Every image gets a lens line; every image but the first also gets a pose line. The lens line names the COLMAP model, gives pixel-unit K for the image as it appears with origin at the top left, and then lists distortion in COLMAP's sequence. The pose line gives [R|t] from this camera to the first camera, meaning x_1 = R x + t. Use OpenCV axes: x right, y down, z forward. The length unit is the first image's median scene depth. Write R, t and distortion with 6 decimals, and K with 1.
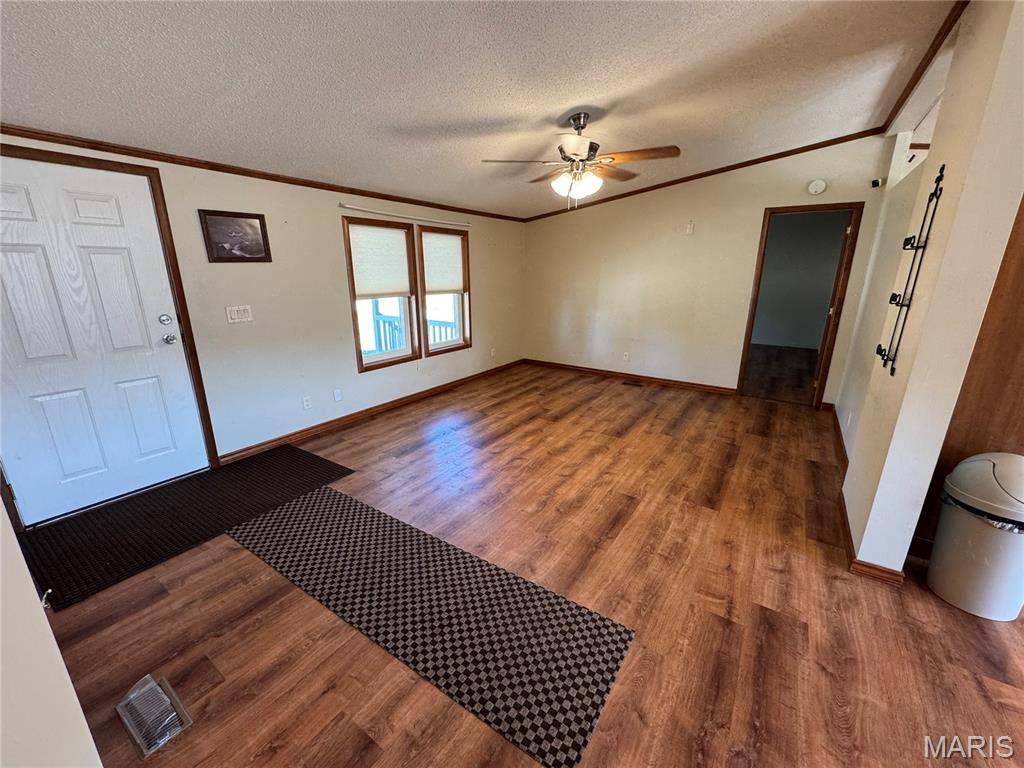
lens RADIAL K [[405.5, 0, 510.5], [0, 405.5, 383.0], [0, 0, 1]] dist [-0.005601, 0.000069]
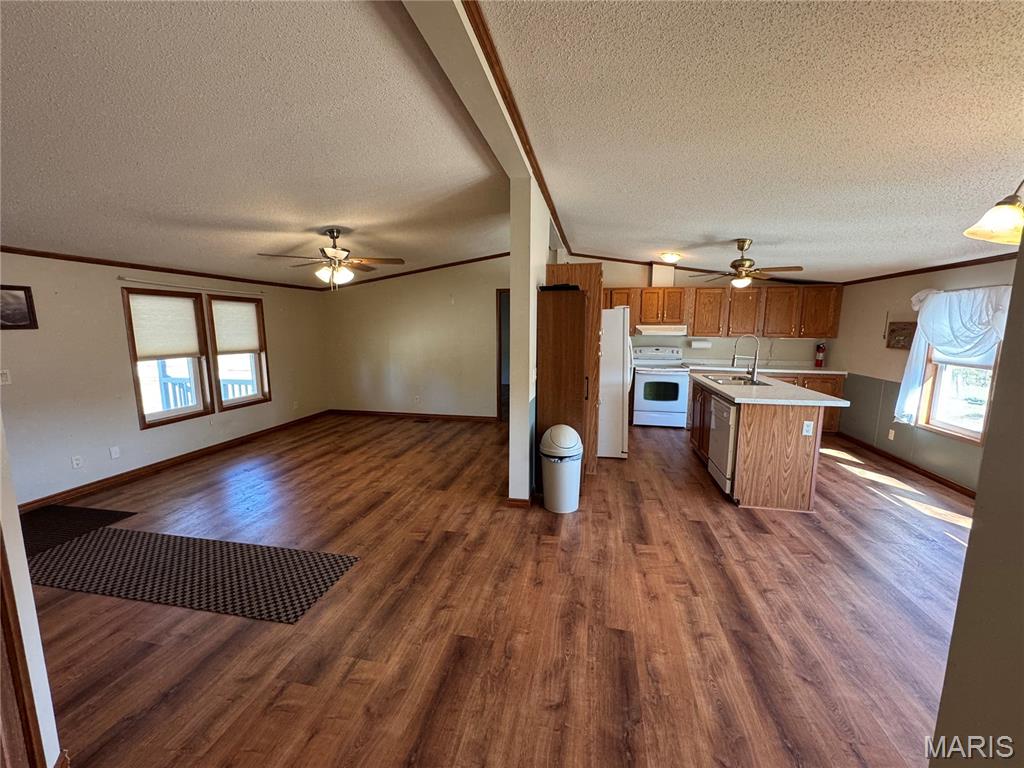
lens RADIAL K [[405.5, 0, 511.4], [0, 405.5, 384.2], [0, 0, 1]] dist [-0.005601, 0.000069]
pose [[0.923785, -0.056261, 0.378756, 0.145000], [0.105969, 0.988077, -0.111687, 0.090933], [-0.367957, 0.143311, 0.918733, -0.389570]]
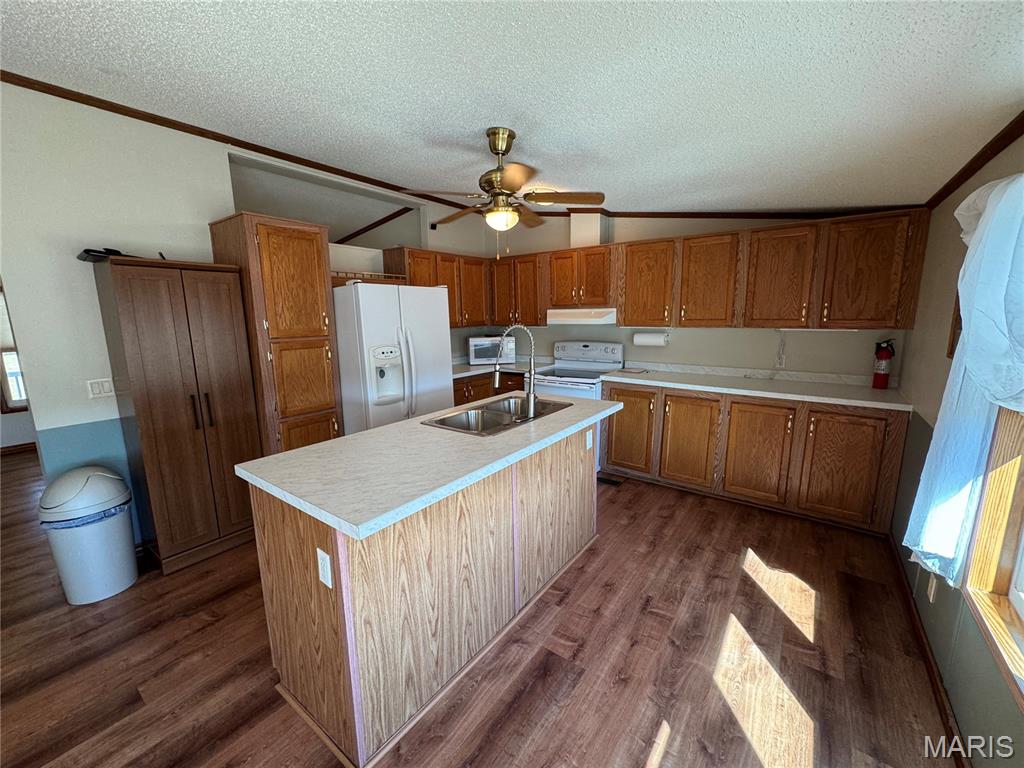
lens RADIAL K [[405.5, 0, 517.8], [0, 405.5, 386.4], [0, 0, 1]] dist [-0.005601, 0.000069]
pose [[0.999667, -0.011925, -0.022893, 1.343274], [0.009559, 0.994860, -0.100803, 0.033907], [0.023978, 0.100551, 0.994643, -0.134971]]
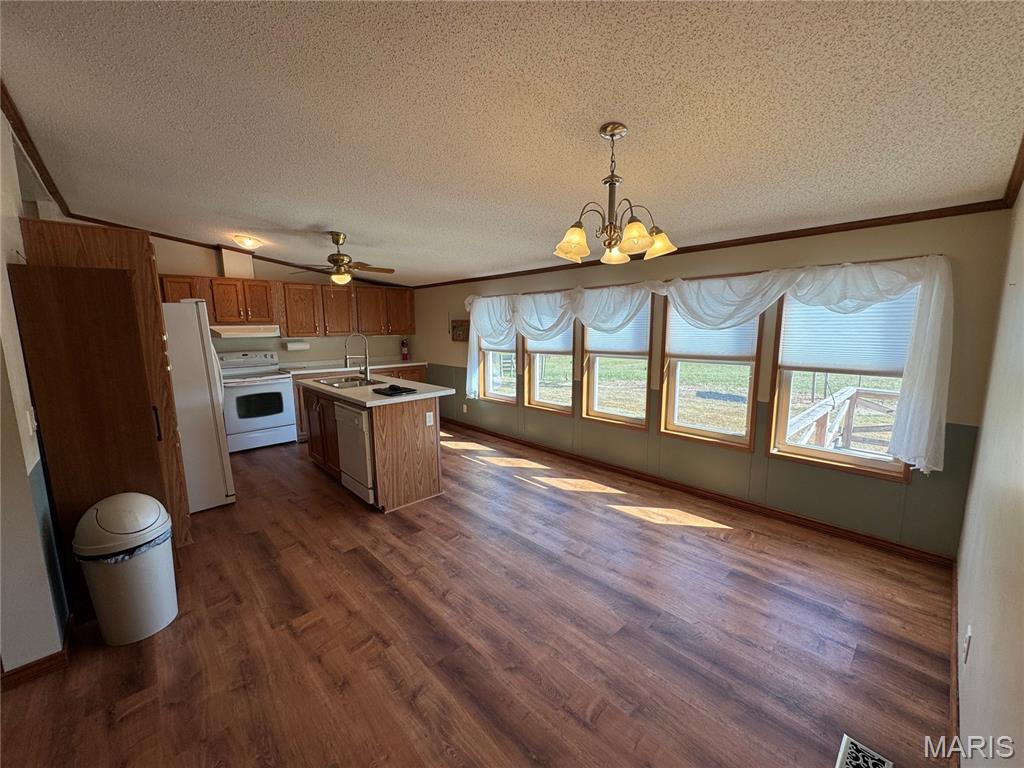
lens RADIAL K [[405.5, 0, 510.8], [0, 405.5, 383.7], [0, 0, 1]] dist [-0.005601, 0.000069]
pose [[0.213183, -0.149314, 0.965535, 0.210867], [0.277797, 0.956727, 0.086616, 0.043870], [-0.936687, 0.249758, 0.245437, -0.222949]]
